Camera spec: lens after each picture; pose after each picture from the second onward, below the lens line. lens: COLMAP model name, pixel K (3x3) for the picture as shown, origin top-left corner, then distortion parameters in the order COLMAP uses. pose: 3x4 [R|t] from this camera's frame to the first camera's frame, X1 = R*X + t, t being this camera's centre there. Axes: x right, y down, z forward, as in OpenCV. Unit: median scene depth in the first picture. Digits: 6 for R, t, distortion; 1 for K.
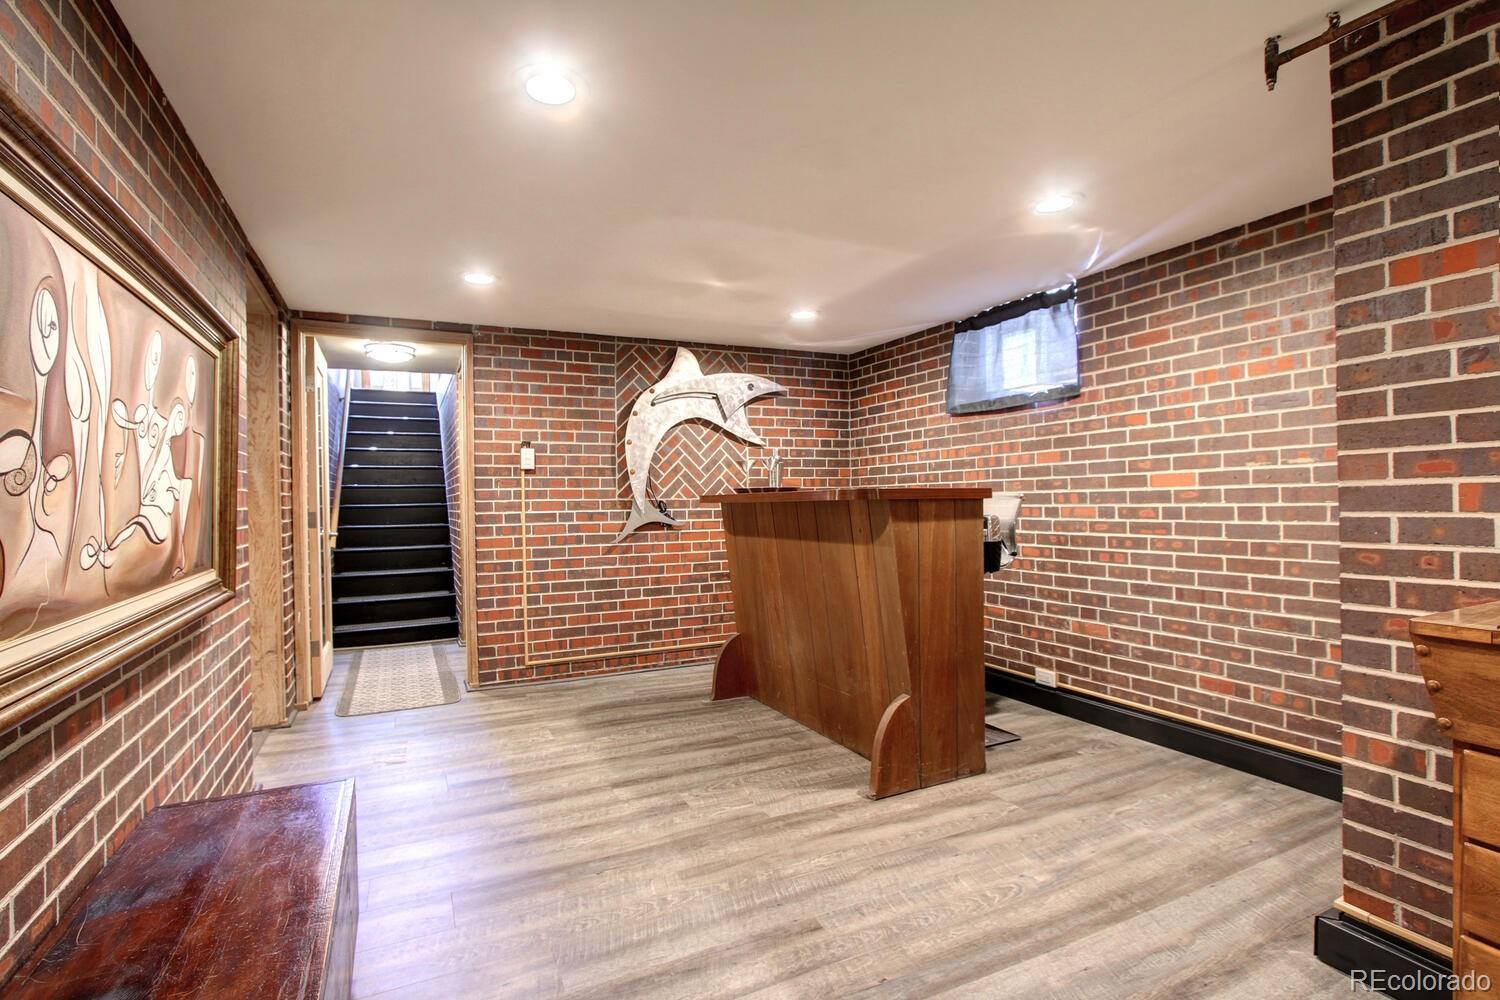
lens RADIAL K [[721.5, 0, 744.3], [0, 721.5, 458.0], [0, 0, 1]] dist [-0.025763, 0.000223]
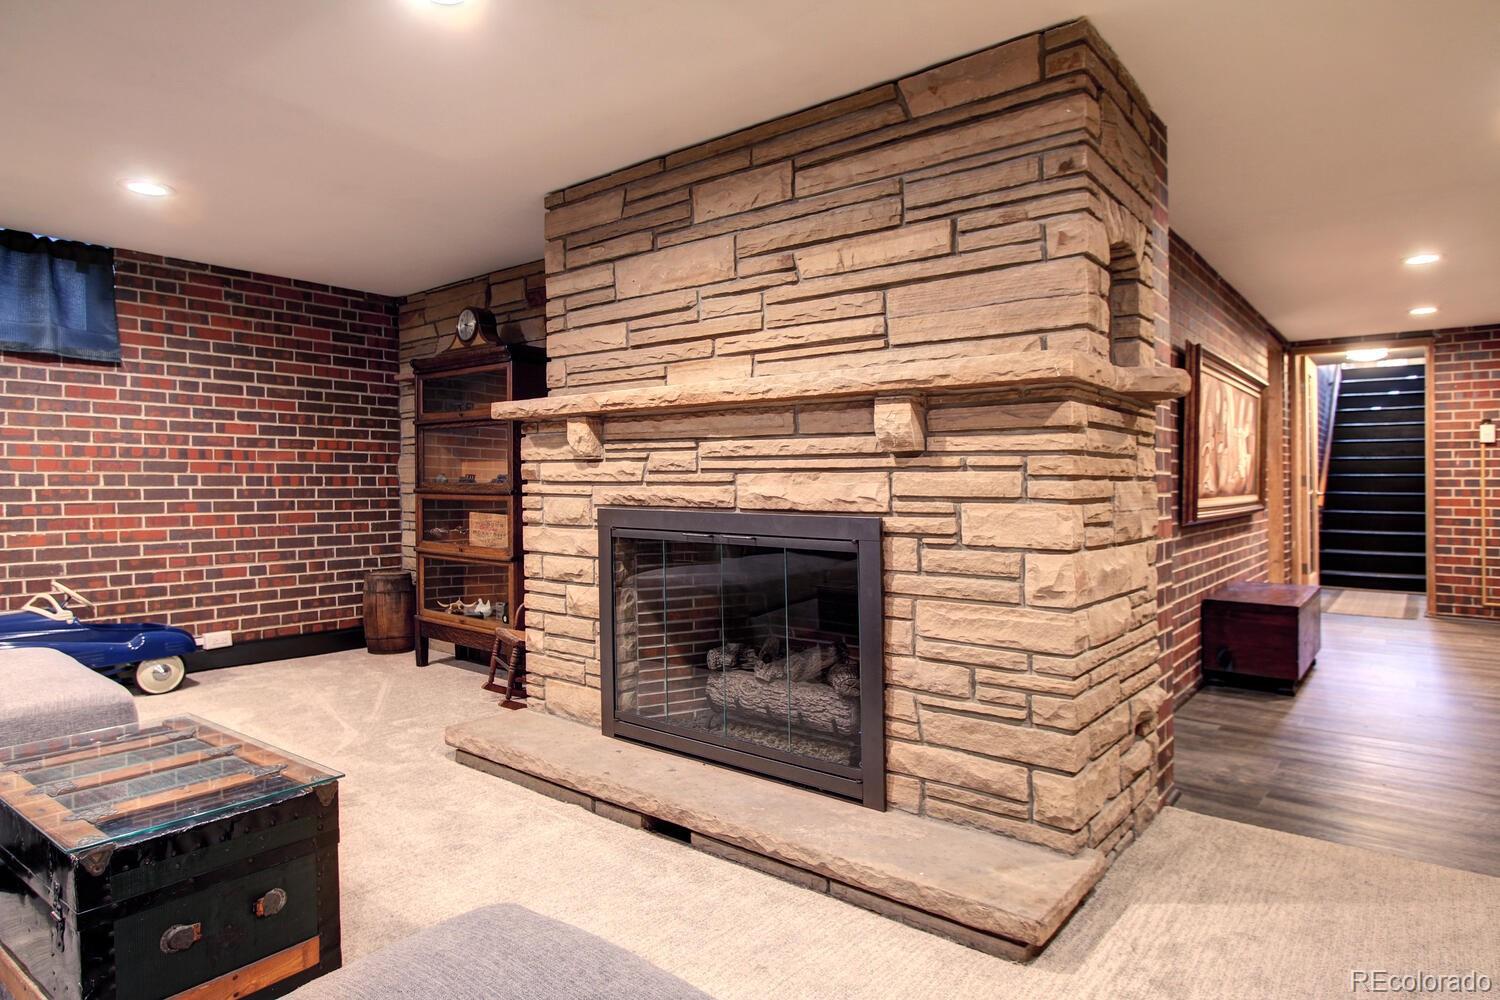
lens RADIAL K [[868.4, 0, 748.9], [0, 868.4, 515.3], [0, 0, 1]] dist [-0.015169, 0.004503]
pose [[0.441160, 0.050818, -0.895989, 0.570516], [0.041751, 0.996152, 0.077056, -0.032095], [0.896457, -0.071402, 0.437341, -0.943564]]
